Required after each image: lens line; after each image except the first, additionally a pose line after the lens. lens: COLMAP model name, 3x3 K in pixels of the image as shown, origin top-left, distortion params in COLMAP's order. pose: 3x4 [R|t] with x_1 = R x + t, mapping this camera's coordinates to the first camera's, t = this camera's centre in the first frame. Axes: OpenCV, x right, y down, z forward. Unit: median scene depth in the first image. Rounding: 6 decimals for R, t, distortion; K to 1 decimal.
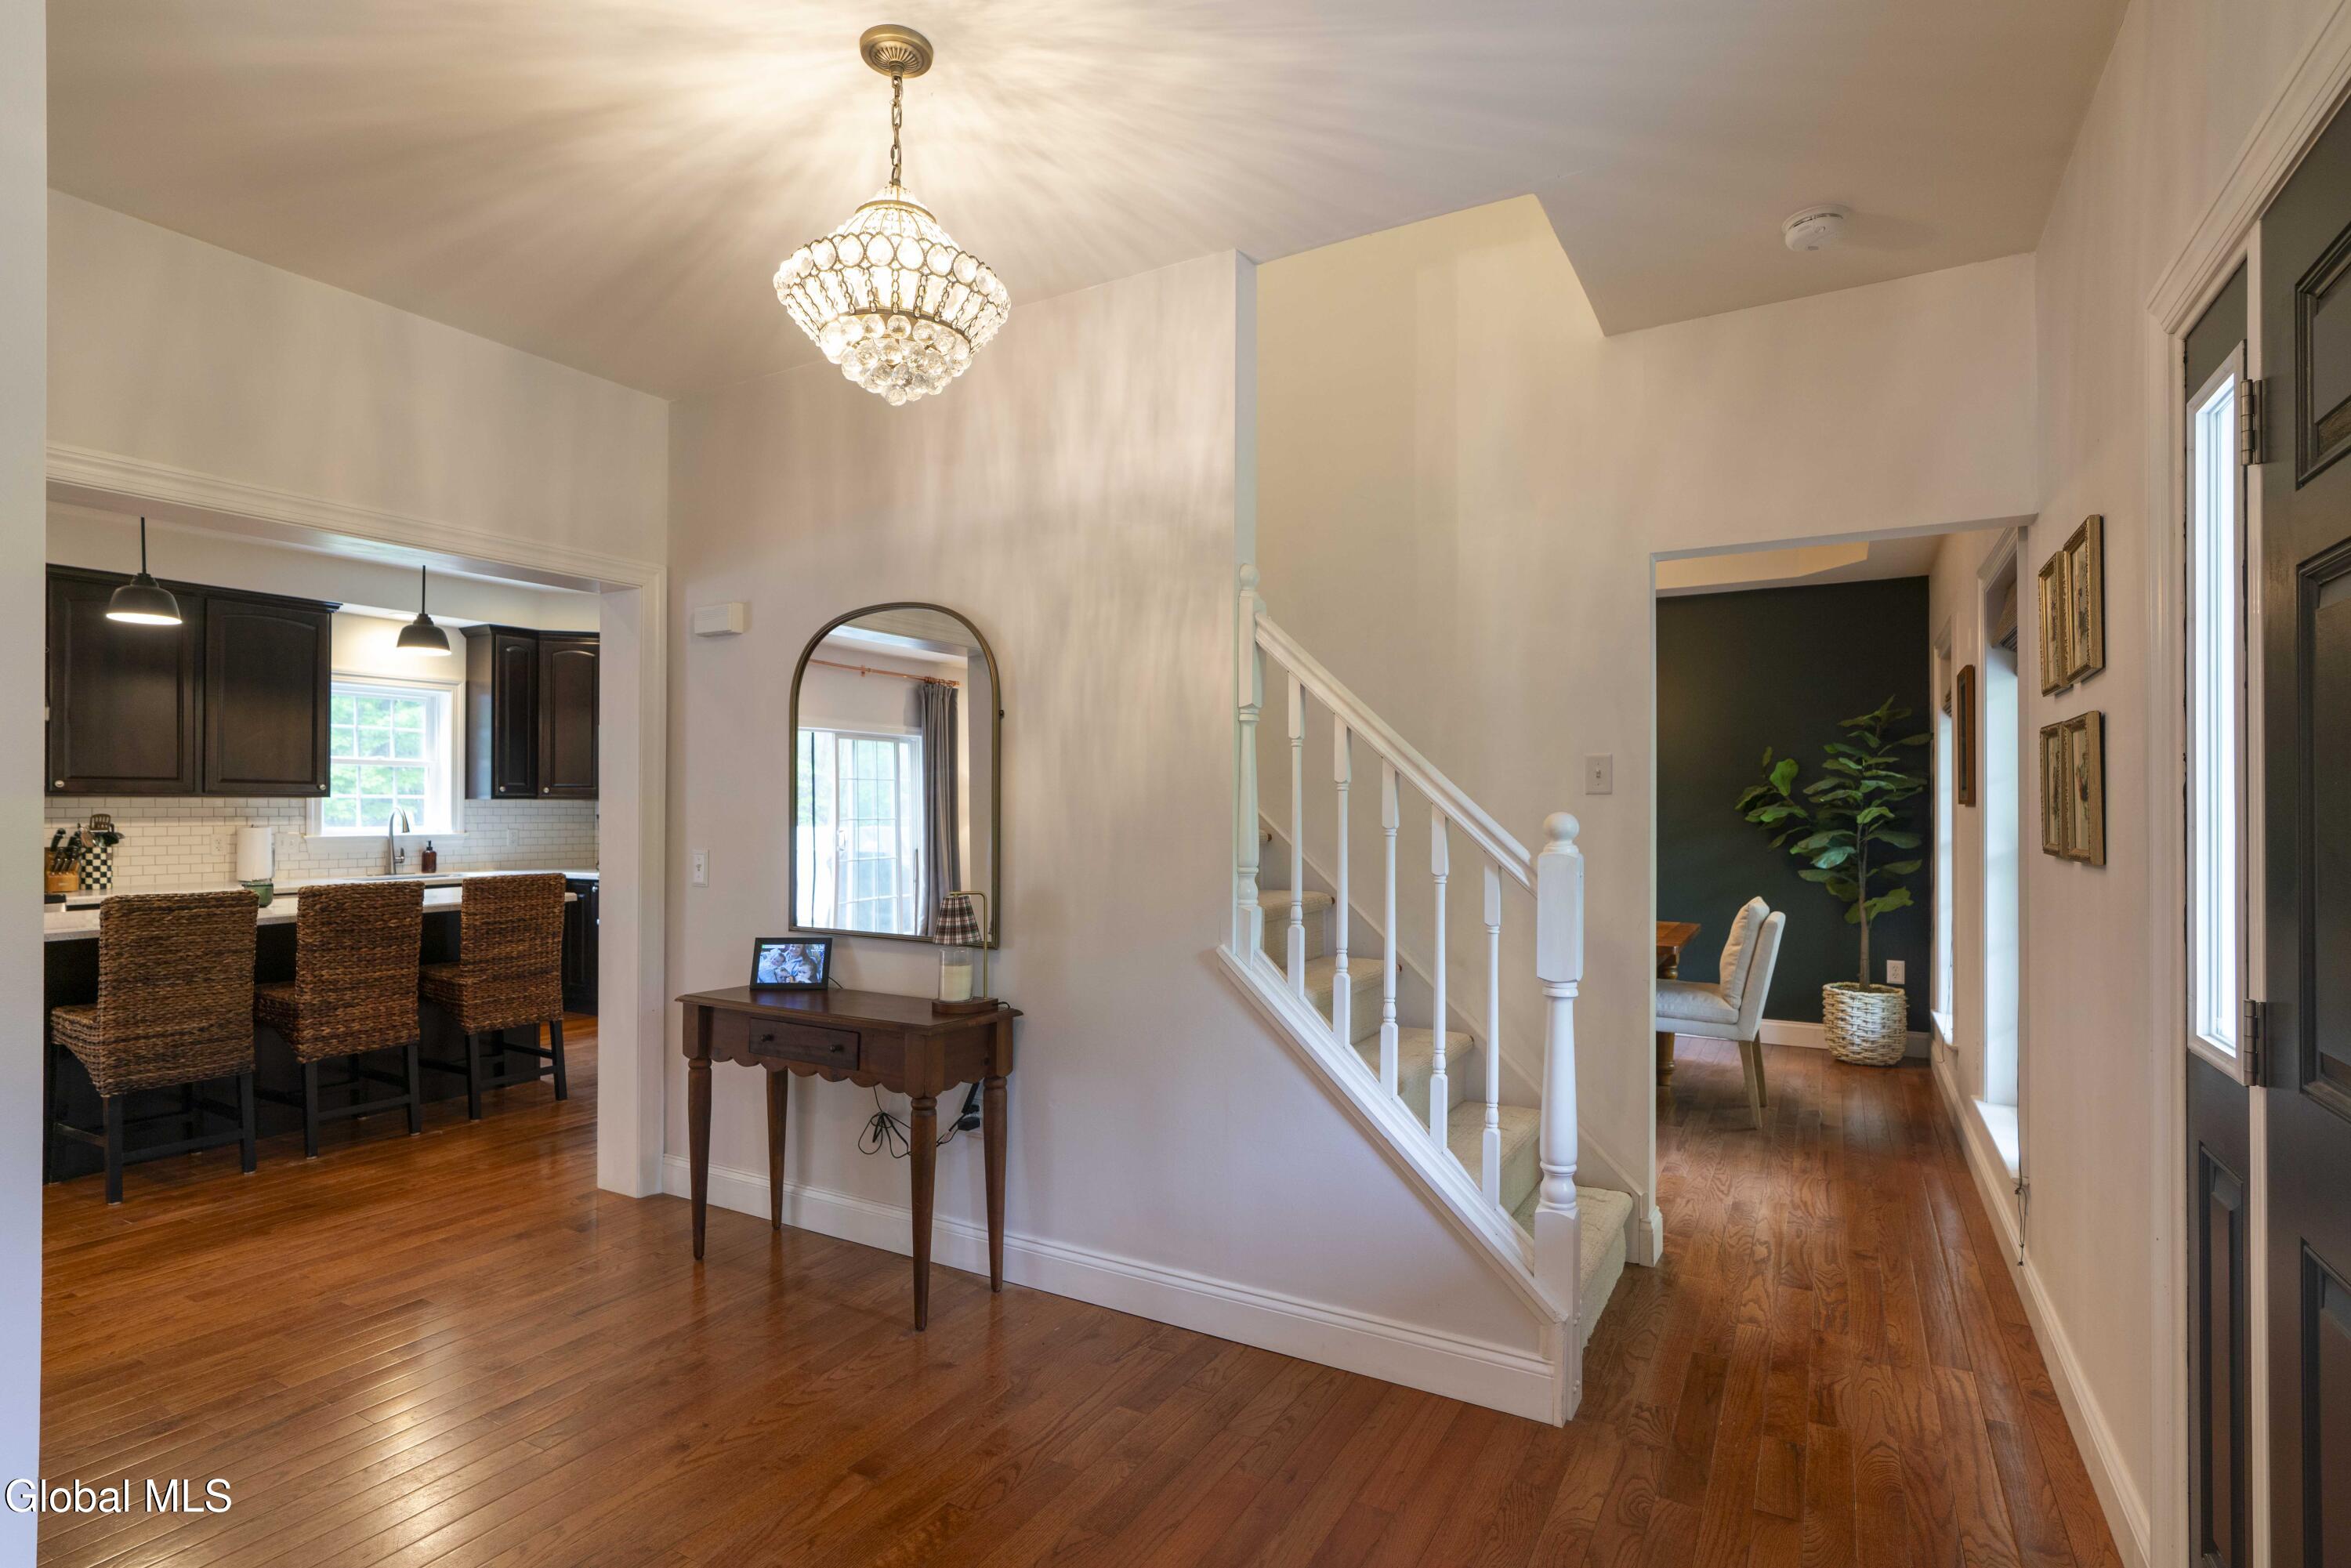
lens RADIAL K [[1202.2, 0, 1172.8], [0, 1202.2, 794.4], [0, 0, 1]] dist [0.002079, 0.000305]
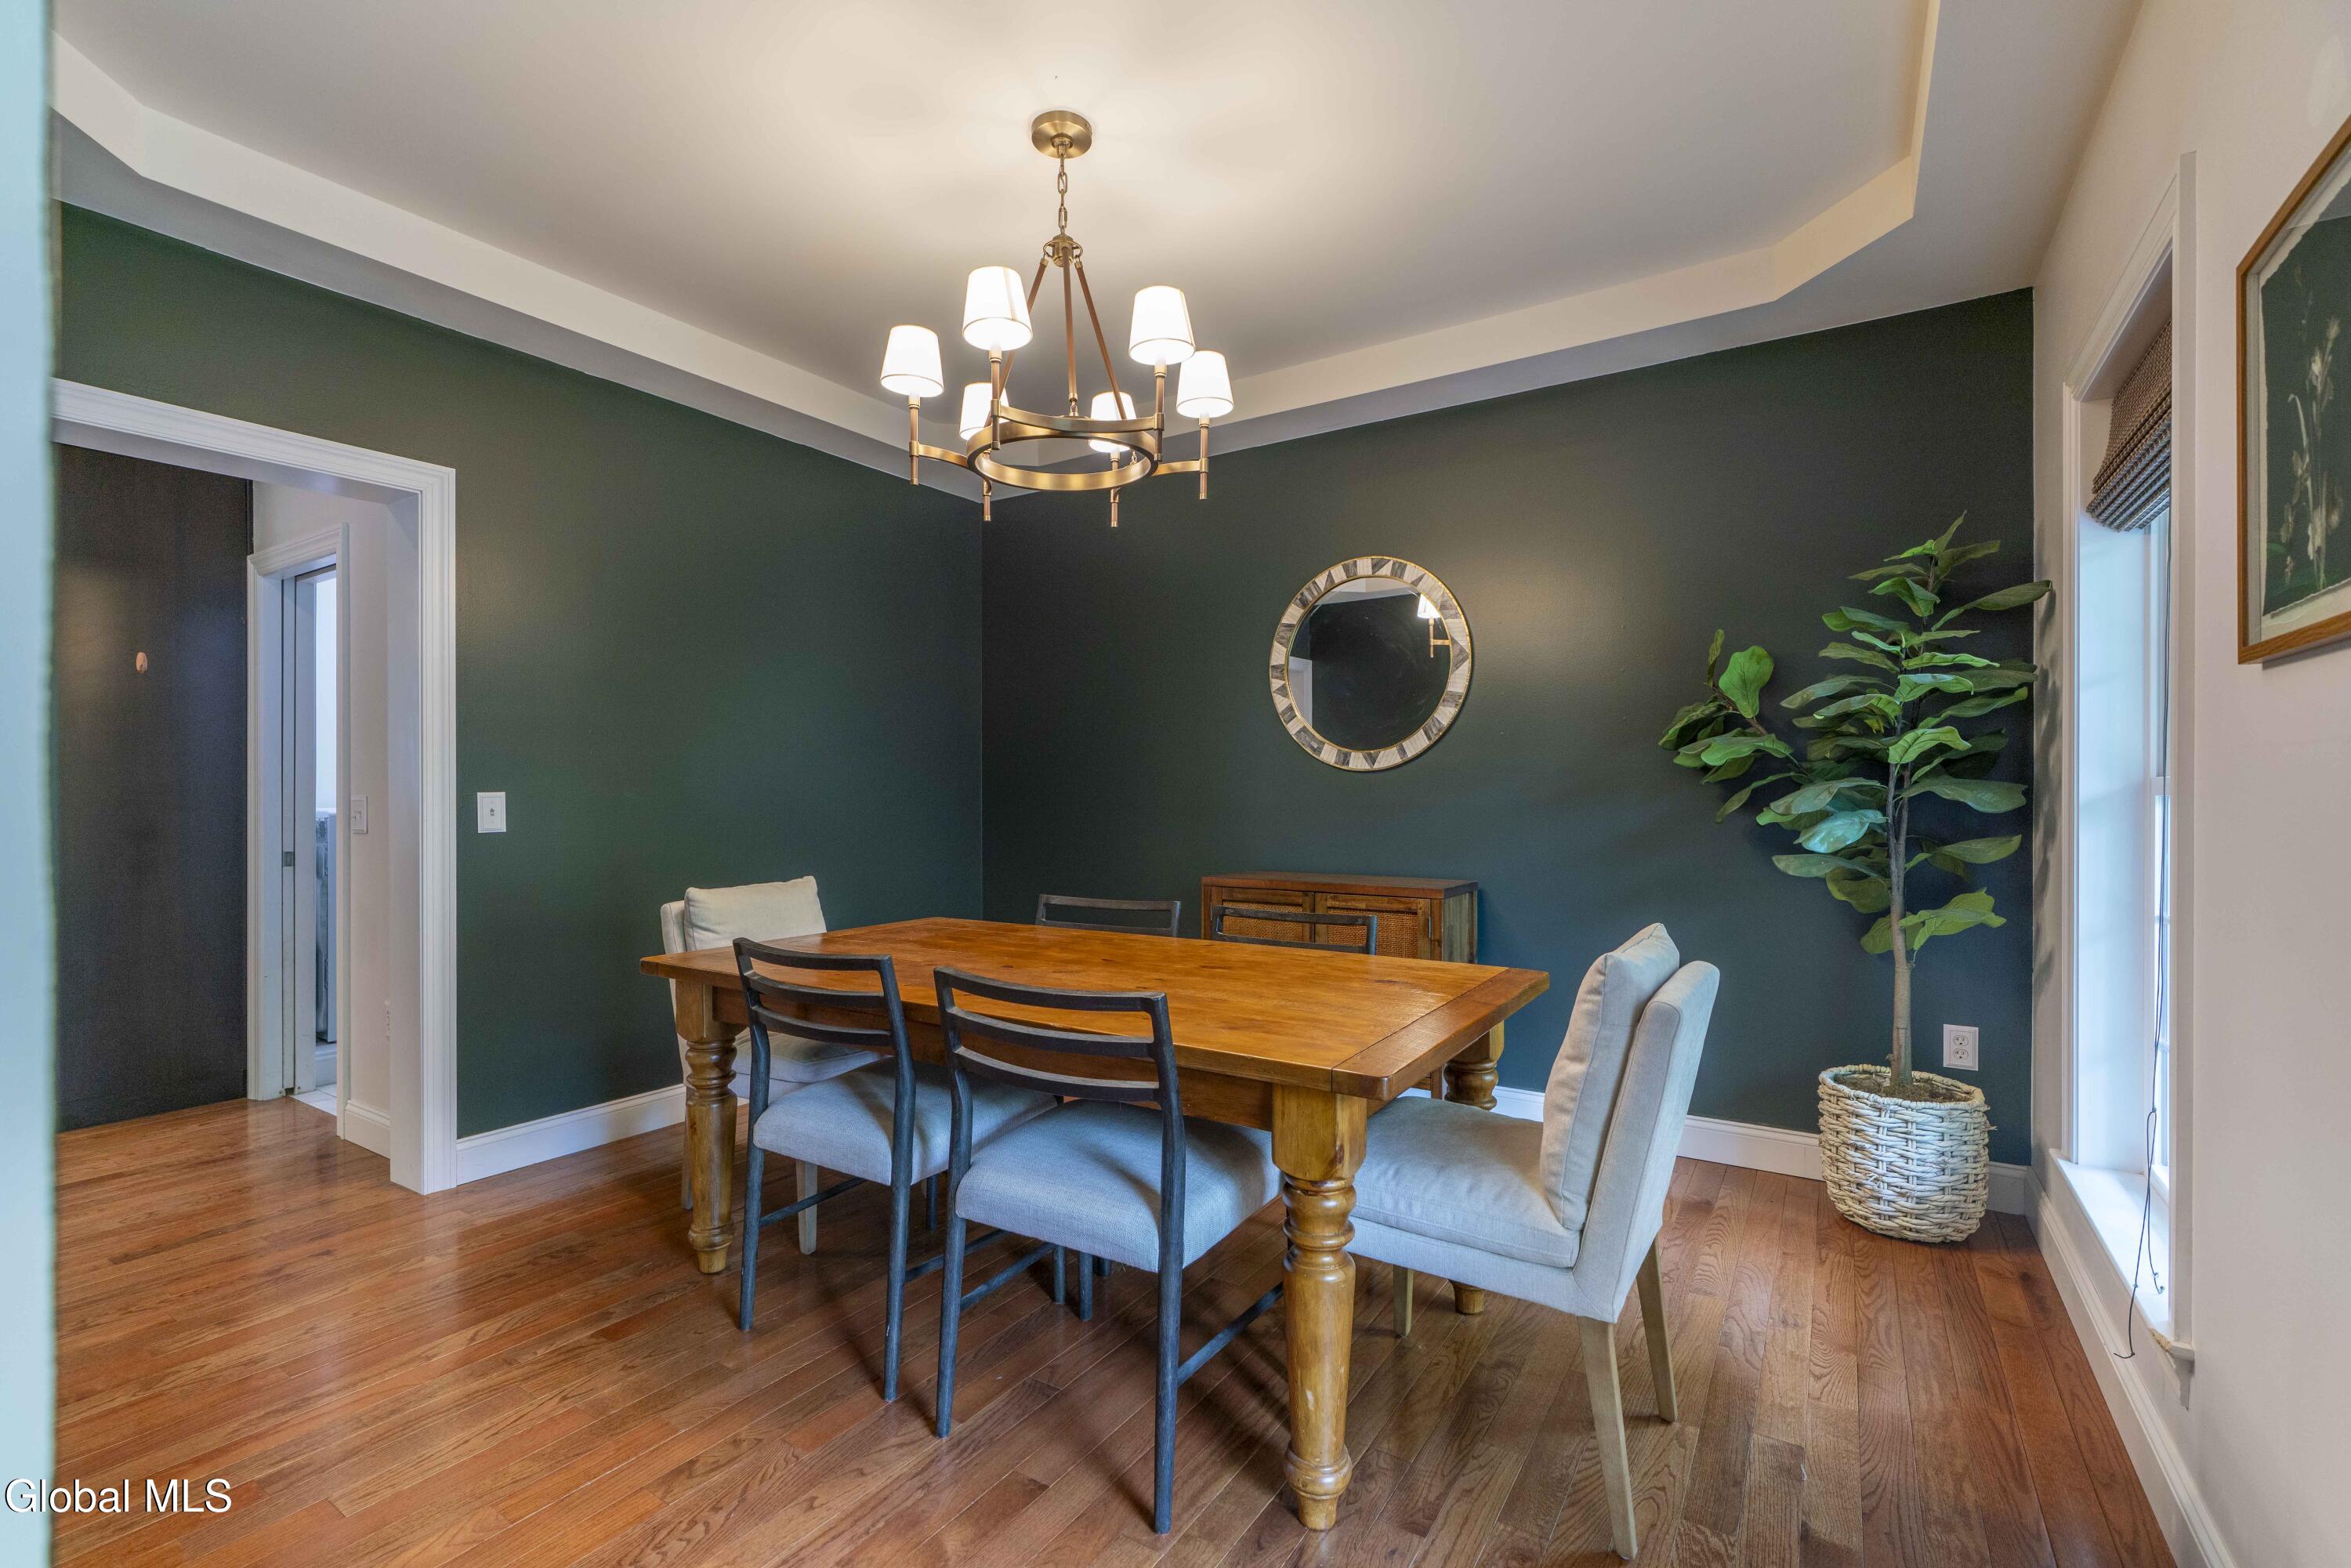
lens RADIAL K [[1063.7, 0, 1170.3], [0, 1063.7, 787.3], [0, 0, 1]] dist [-0.004354, -0.000085]
pose [[0.998154, -0.003018, -0.060654, 0.285165], [0.003665, 0.999937, 0.010565, 0.027391], [0.060618, -0.010768, 0.998103, 0.519661]]
